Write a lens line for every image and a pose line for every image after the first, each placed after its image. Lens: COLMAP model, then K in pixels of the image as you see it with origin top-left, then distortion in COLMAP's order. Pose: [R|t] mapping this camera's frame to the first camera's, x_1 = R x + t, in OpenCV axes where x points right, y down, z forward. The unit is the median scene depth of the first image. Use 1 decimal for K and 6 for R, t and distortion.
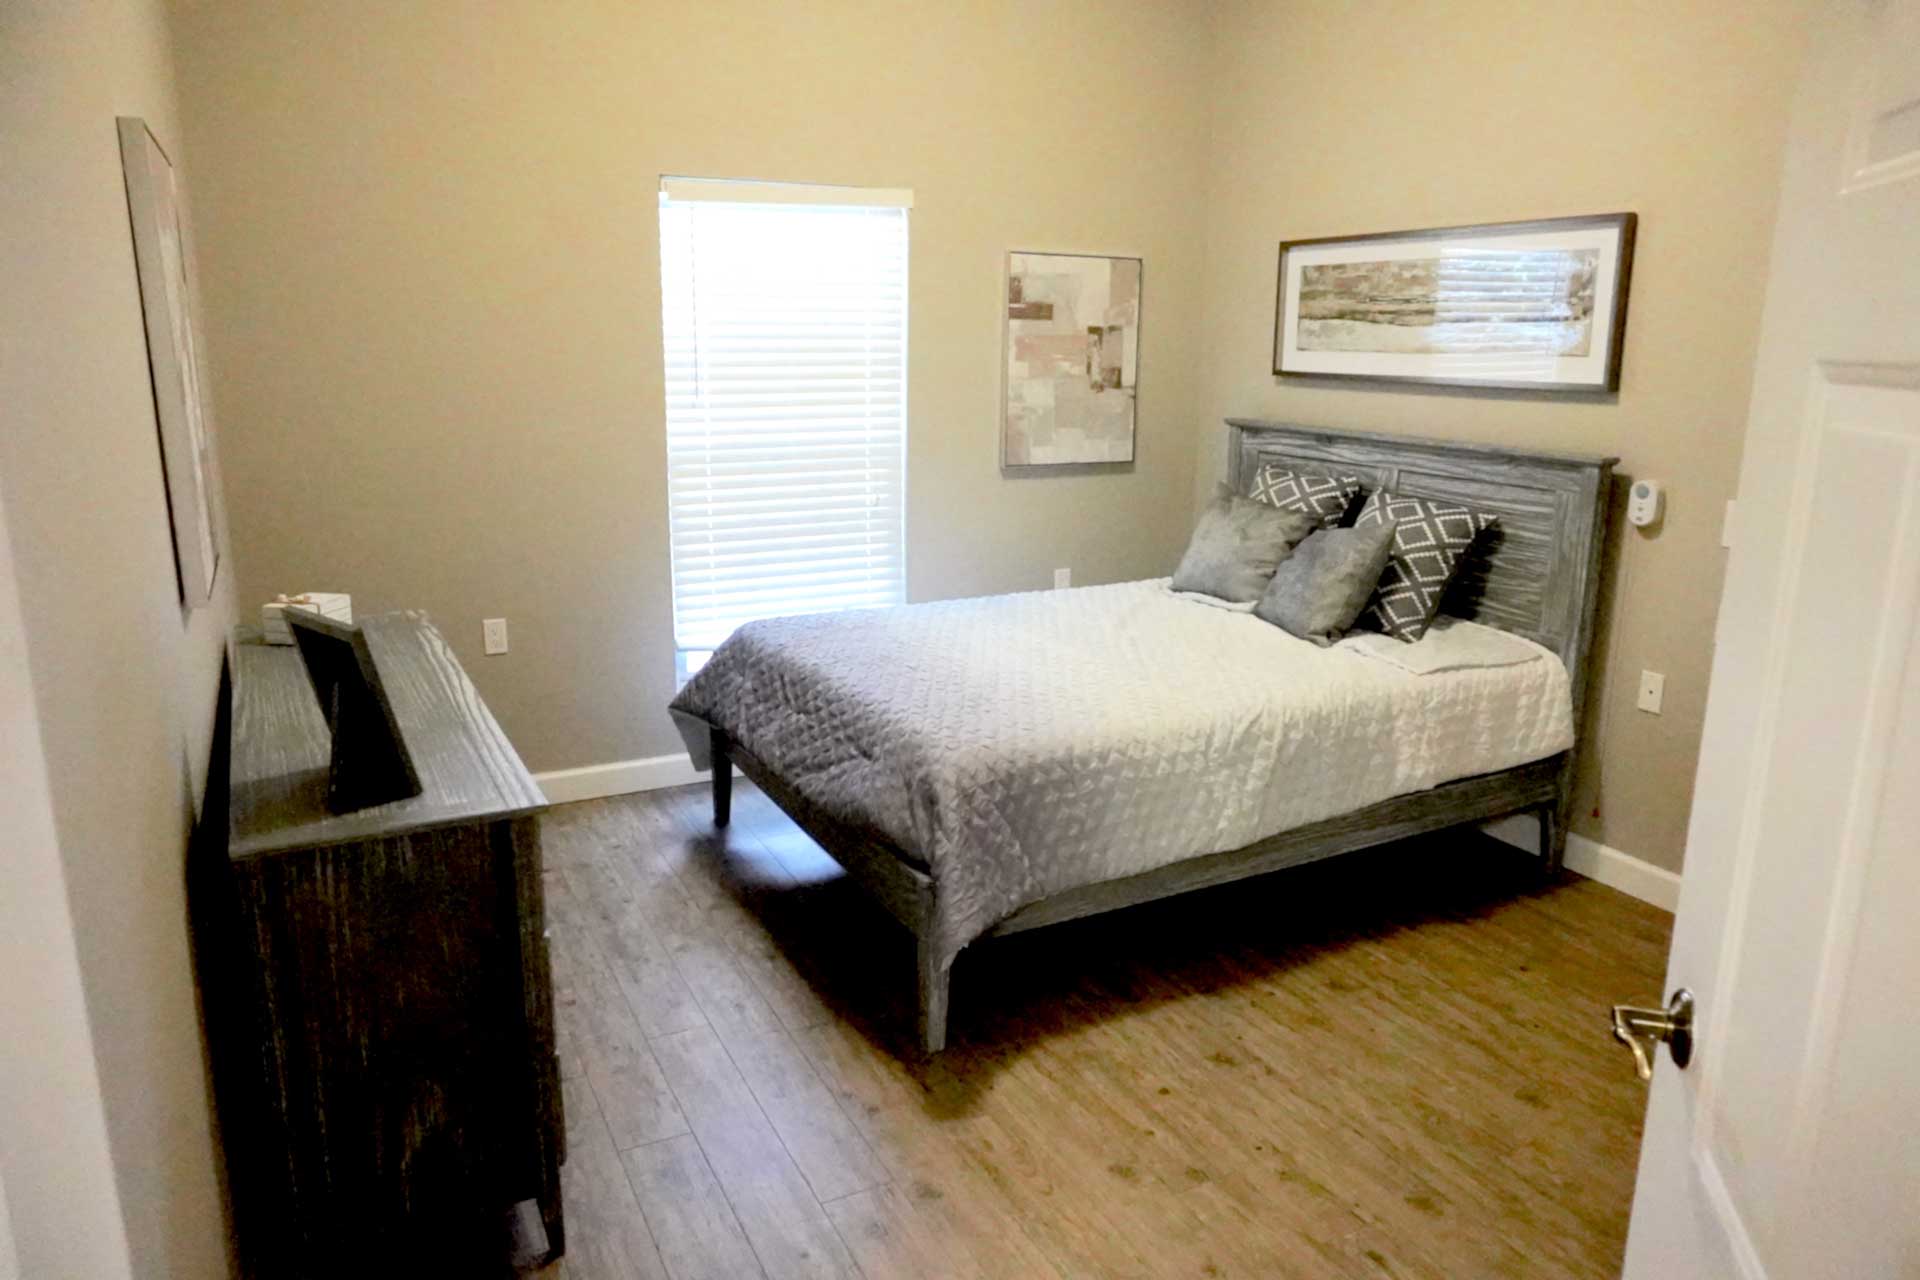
lens RADIAL K [[1305.5, 0, 953.2], [0, 1305.5, 636.1], [0, 0, 1]] dist [-0.029869, 0.000236]
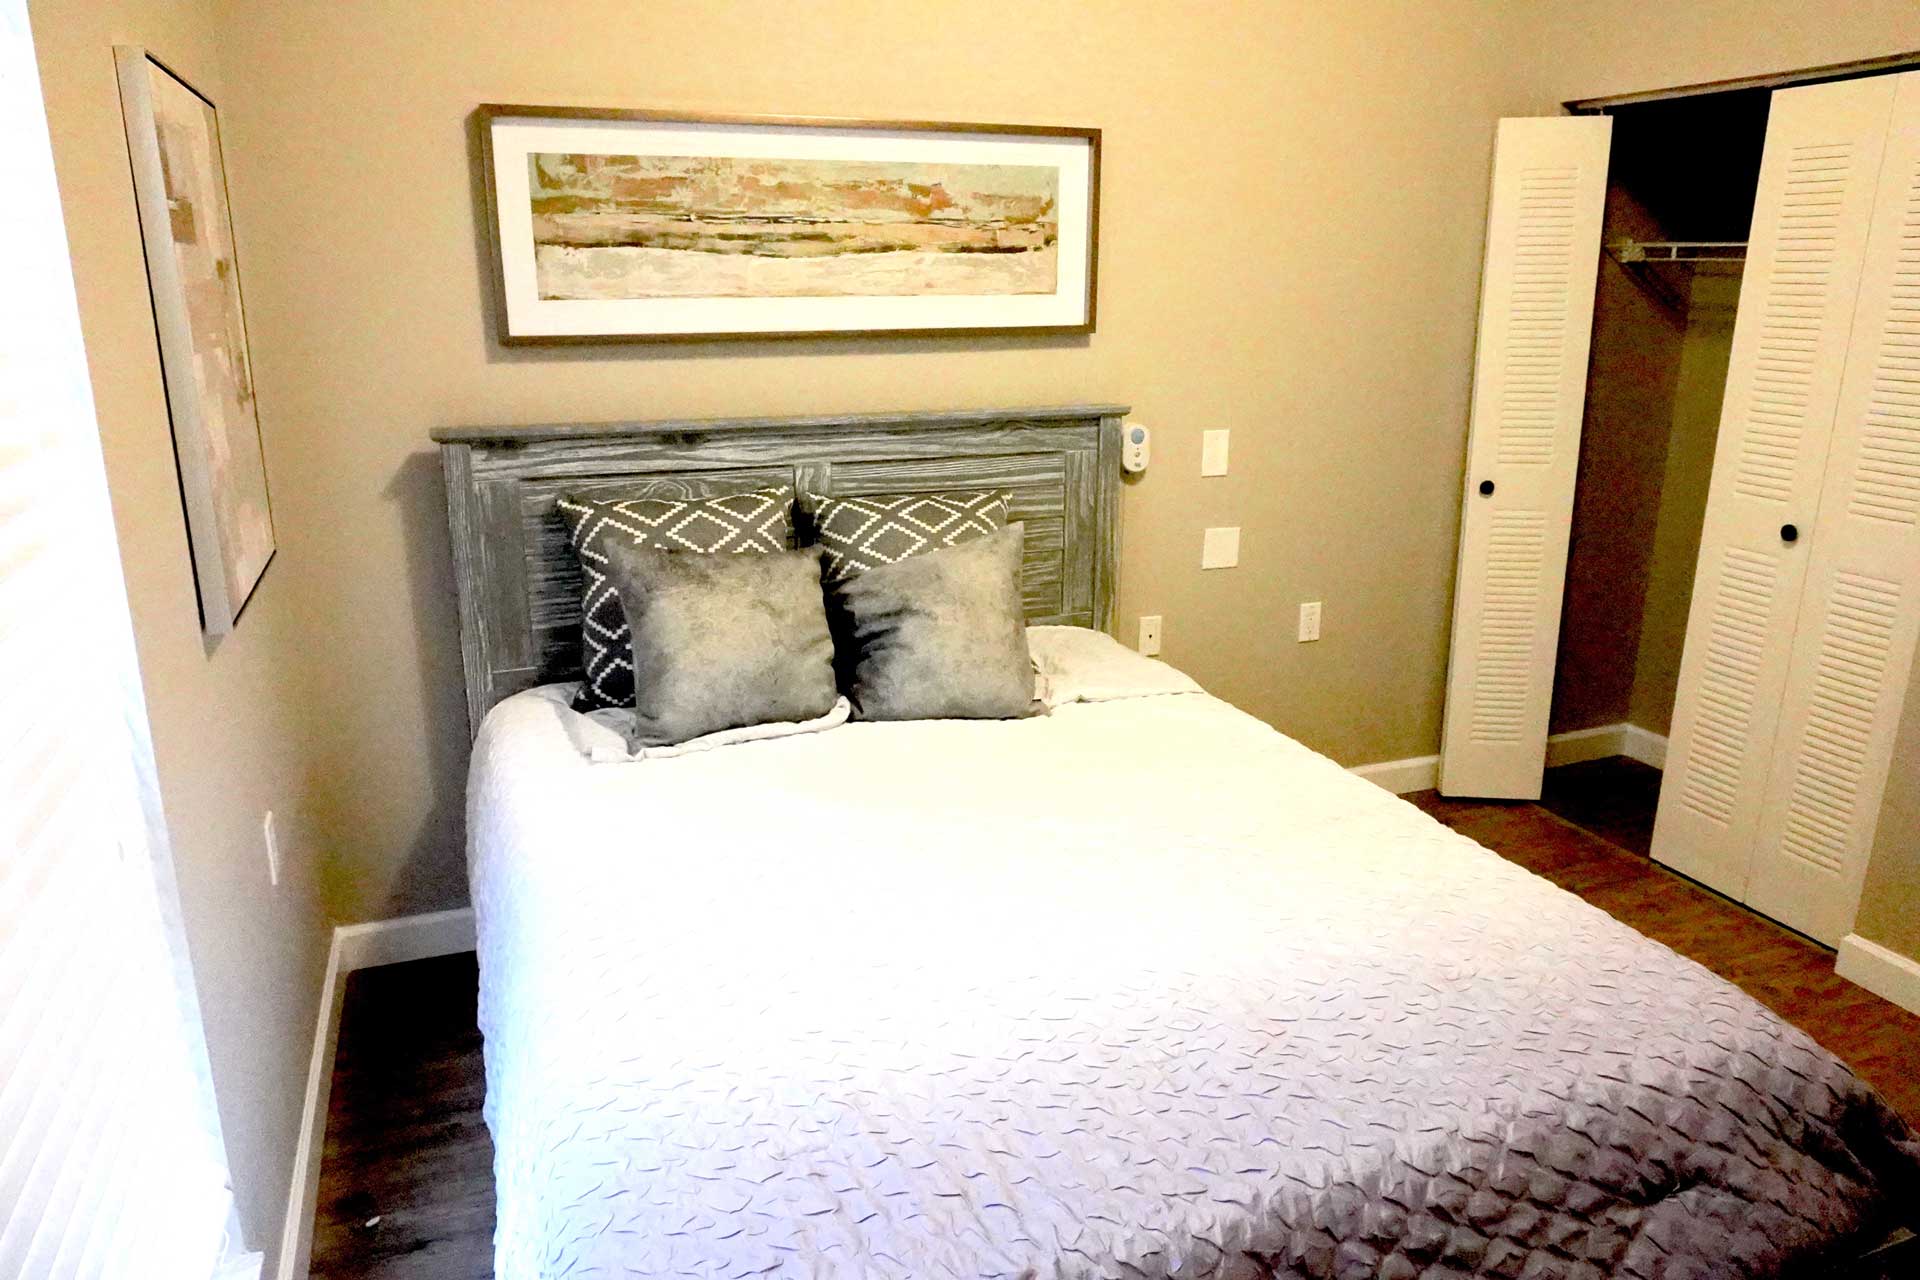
lens RADIAL K [[1305.5, 0, 953.2], [0, 1305.5, 636.1], [0, 0, 1]] dist [-0.029869, 0.000236]
pose [[0.095278, -0.282218, 0.954607, -0.351134], [0.222966, 0.940655, 0.255839, -0.203195], [-0.970159, 0.188469, 0.152548, 0.831889]]
